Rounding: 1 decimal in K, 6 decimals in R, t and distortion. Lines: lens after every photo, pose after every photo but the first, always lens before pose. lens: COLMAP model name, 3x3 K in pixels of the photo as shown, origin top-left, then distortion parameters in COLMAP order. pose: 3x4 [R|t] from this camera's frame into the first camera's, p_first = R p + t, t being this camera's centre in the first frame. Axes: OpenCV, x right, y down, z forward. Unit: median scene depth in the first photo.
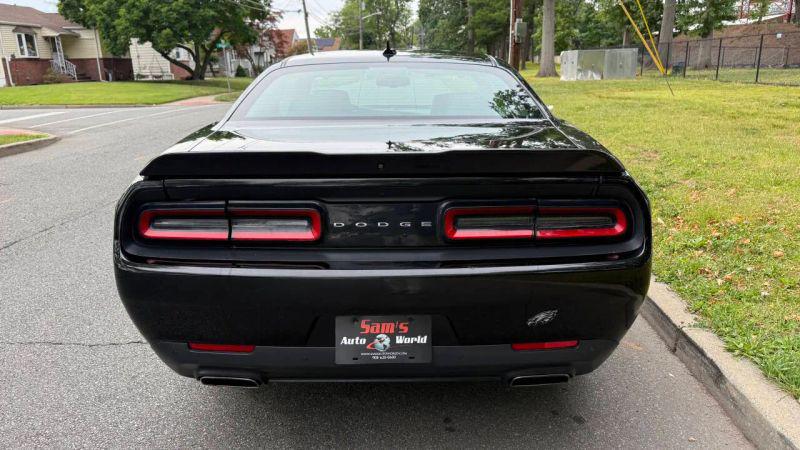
lens RADIAL K [[578.0, 0, 400.0], [0, 578.0, 225.0], [0, 0, 1]] dist [0.001217, -0.004818]
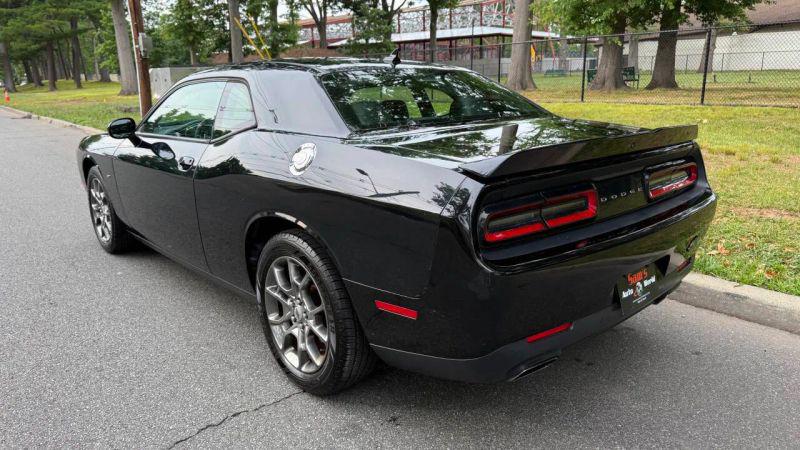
lens RADIAL K [[578.0, 0, 400.0], [0, 578.0, 225.0], [0, 0, 1]] dist [0.001217, -0.004818]
pose [[0.732569, -0.164784, 0.660445, -0.097318], [0.184895, 0.981947, 0.039914, -0.006251], [-0.655100, 0.092873, 0.749812, 0.031028]]
